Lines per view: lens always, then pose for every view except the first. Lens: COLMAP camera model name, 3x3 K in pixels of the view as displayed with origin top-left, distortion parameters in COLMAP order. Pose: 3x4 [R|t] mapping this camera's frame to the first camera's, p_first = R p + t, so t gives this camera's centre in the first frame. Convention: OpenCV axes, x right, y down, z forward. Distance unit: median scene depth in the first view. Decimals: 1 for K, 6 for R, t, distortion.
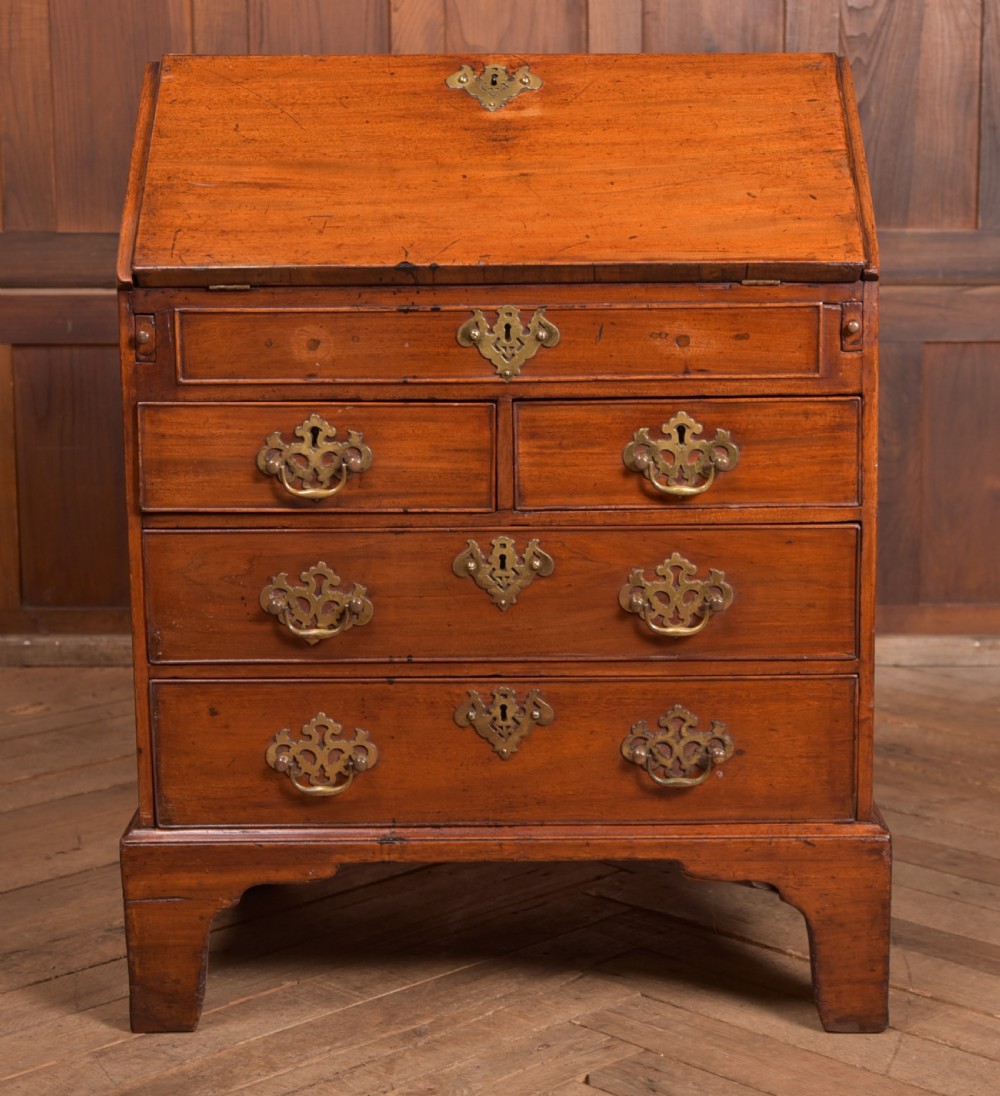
lens RADIAL K [[2301.5, 0, 500.0], [0, 2301.5, 548.0], [0, 0, 1]] dist [-0.022345, 0.019928]
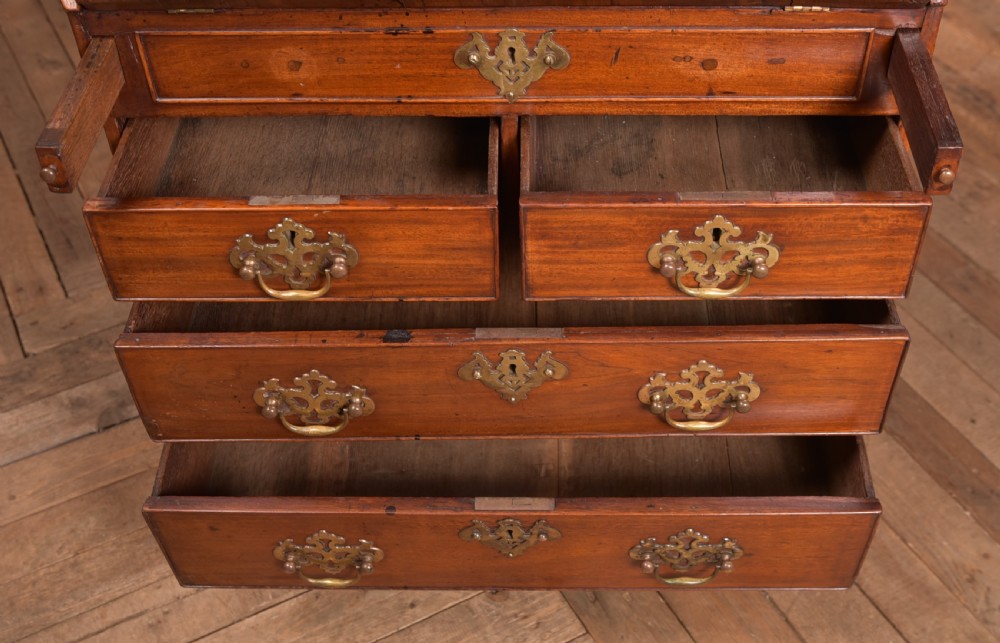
lens RADIAL K [[1185.9, 0, 516.0], [0, 1185.9, 316.8], [0, 0, 1]] dist [-0.083082, 0.088926]
pose [[0.999599, 0.009818, -0.026568, 0.018091], [0.007018, 0.822879, 0.568173, -0.267747], [0.027440, -0.568132, 0.822480, 0.568706]]
